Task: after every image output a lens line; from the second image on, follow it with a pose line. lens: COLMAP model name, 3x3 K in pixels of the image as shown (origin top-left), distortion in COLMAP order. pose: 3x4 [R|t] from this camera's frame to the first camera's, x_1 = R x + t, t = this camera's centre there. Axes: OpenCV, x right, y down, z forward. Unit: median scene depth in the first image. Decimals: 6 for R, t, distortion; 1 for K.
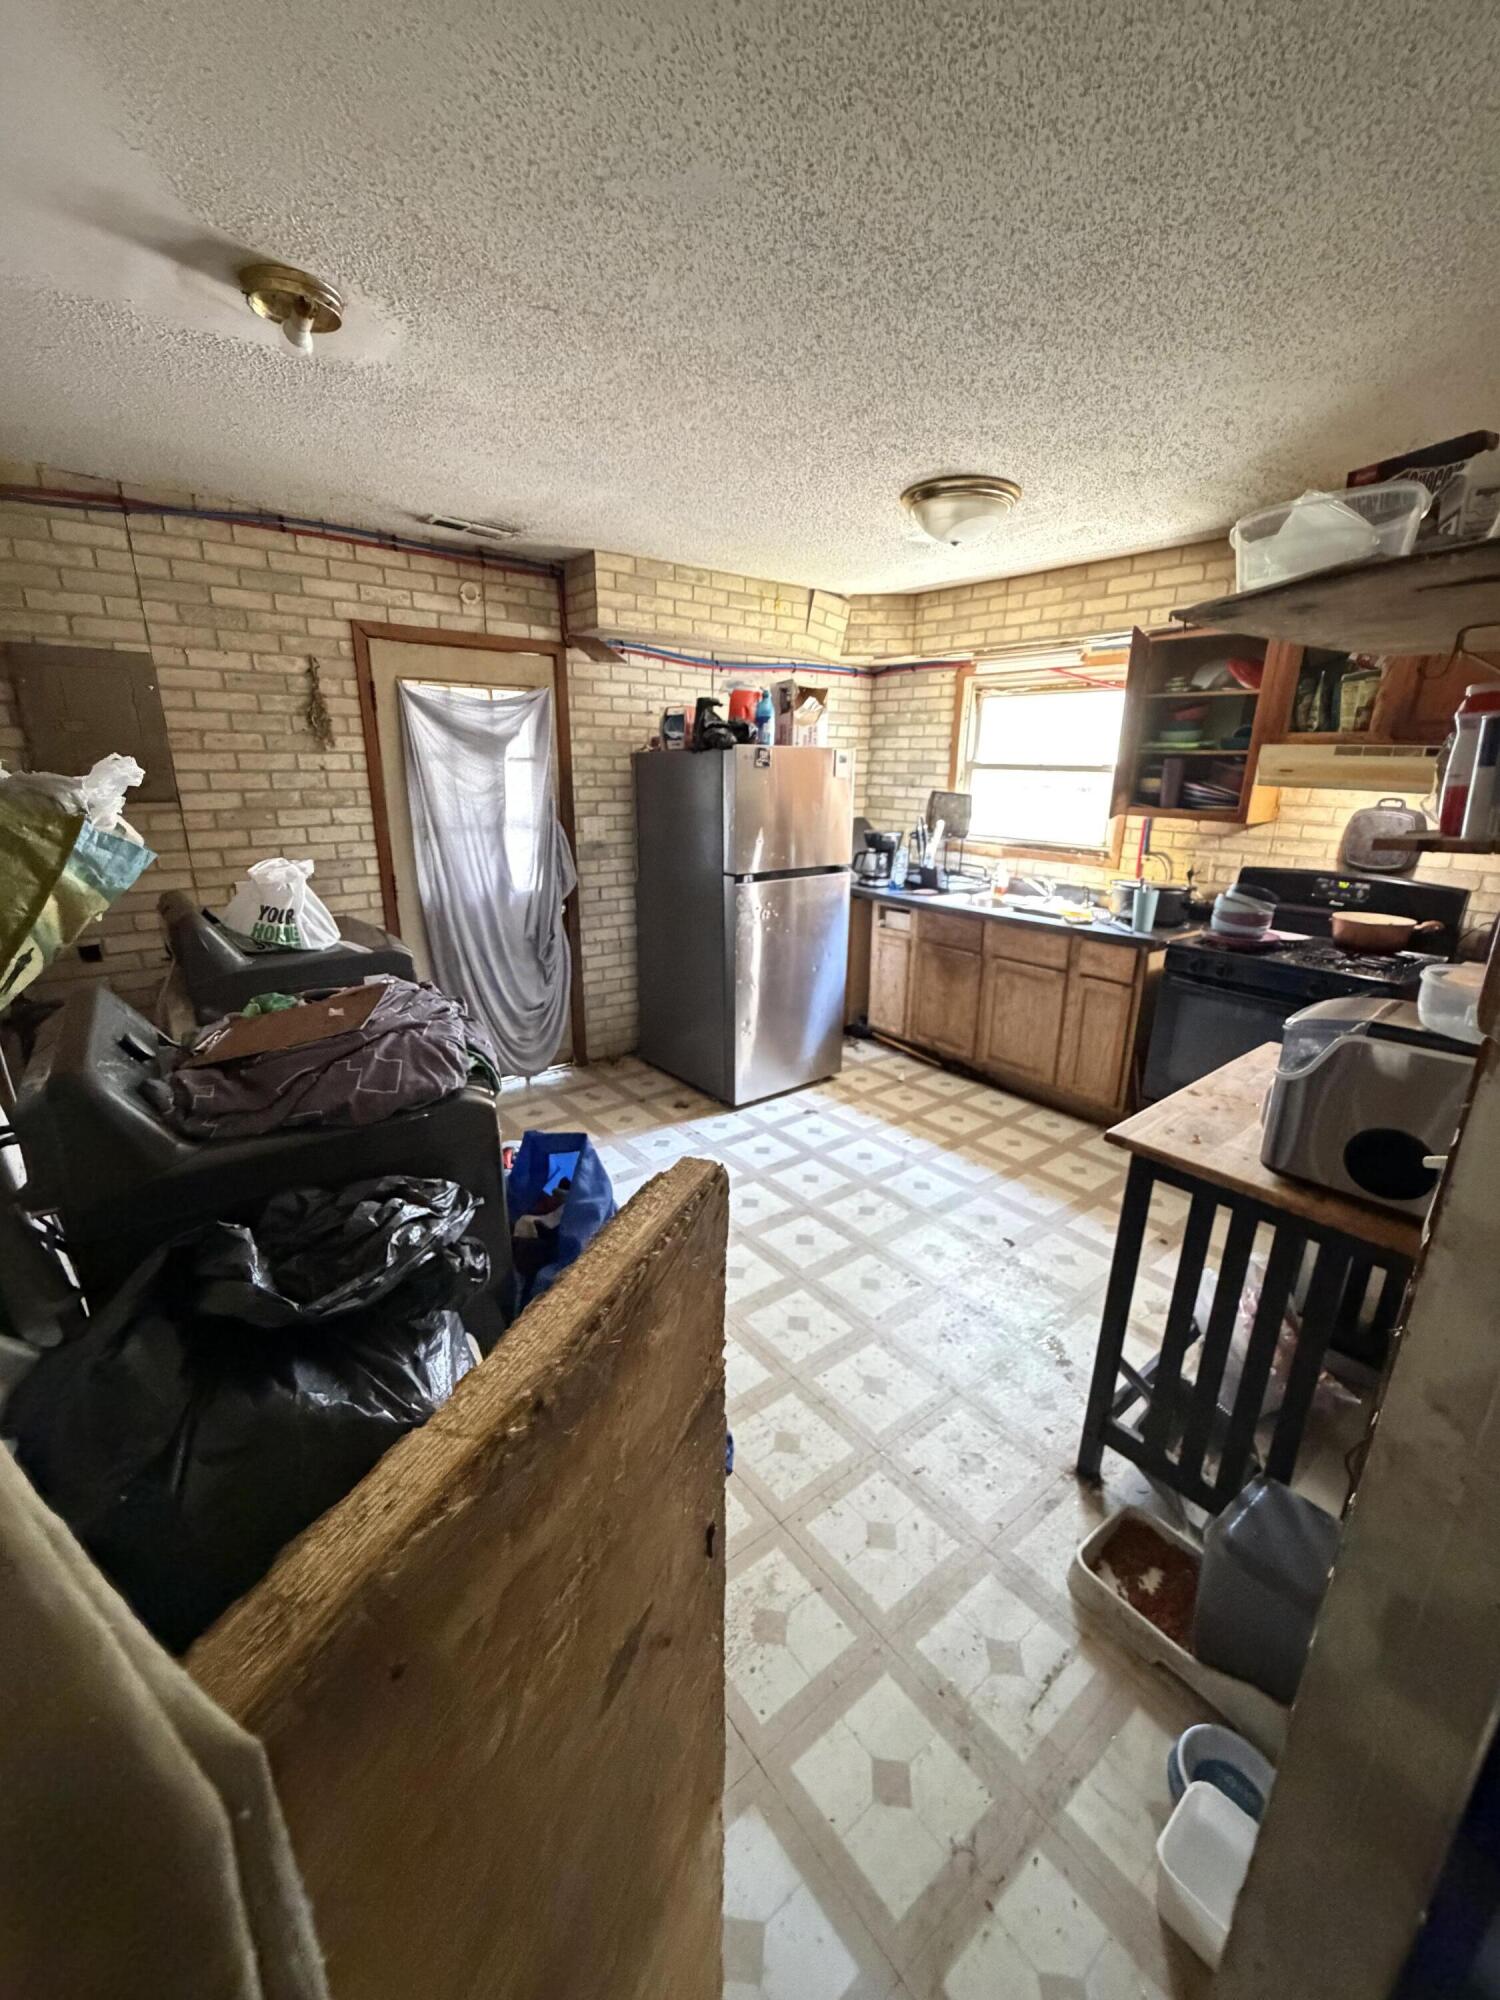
lens RADIAL K [[798.7, 0, 747.0], [0, 798.7, 1000.5], [0, 0, 1]] dist [0.002031, -0.000322]
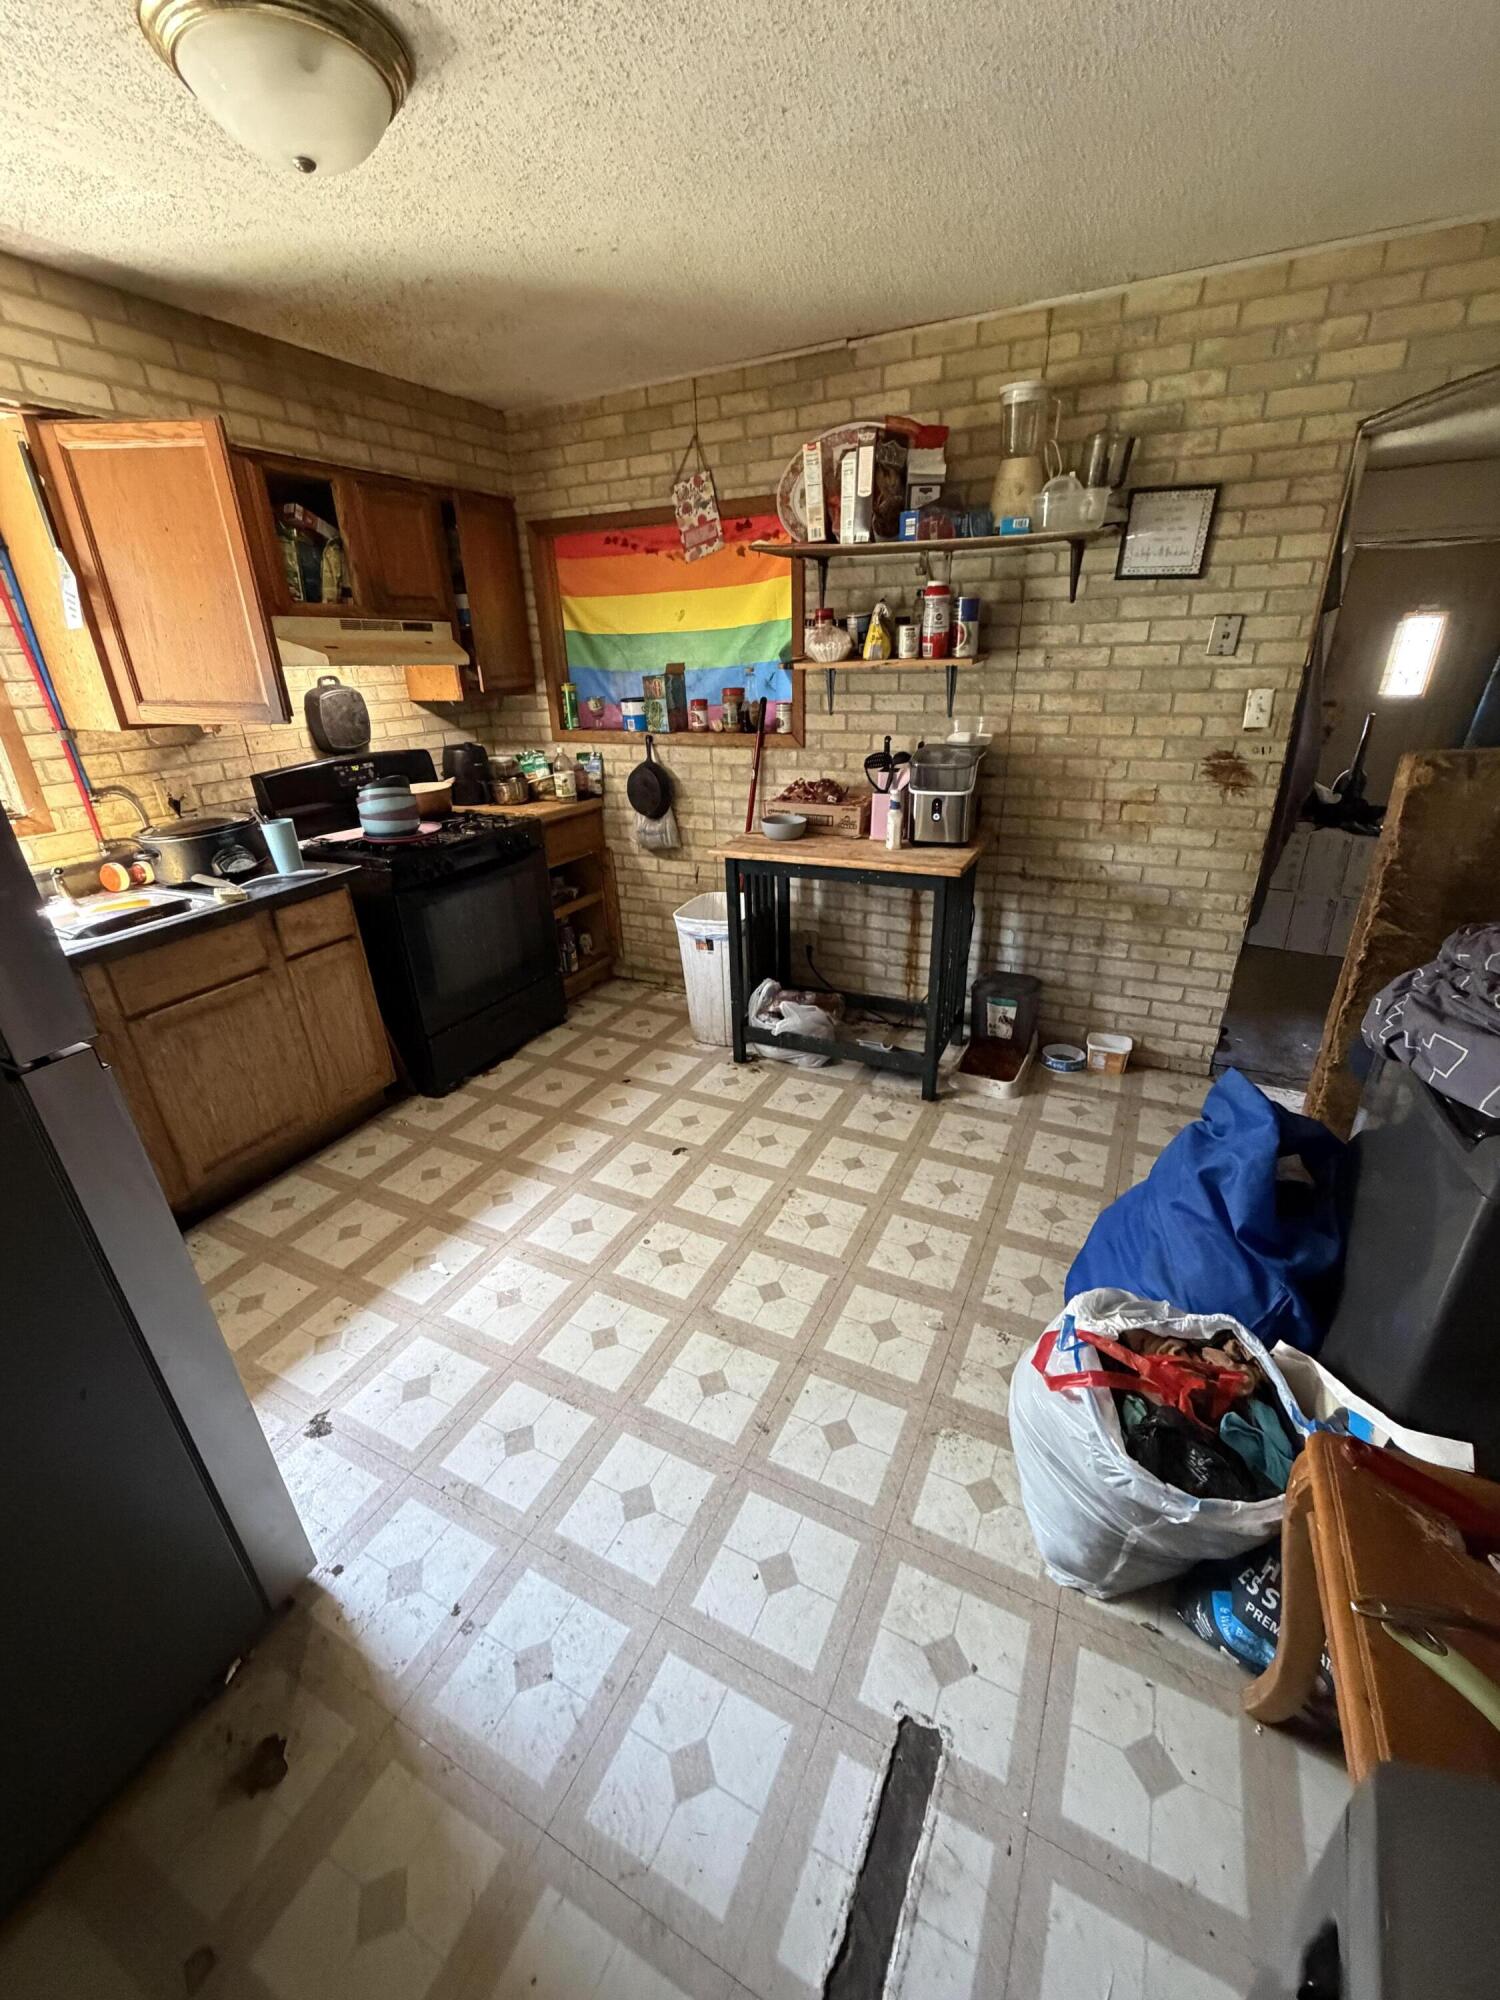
lens RADIAL K [[798.7, 0, 748.5], [0, 798.7, 999.7], [0, 0, 1]] dist [0.002031, -0.000322]
pose [[-0.422443, -0.366740, 0.828881, -0.354325], [0.286808, 0.813410, 0.506068, -0.249640], [-0.859816, 0.451515, -0.238435, 0.864068]]
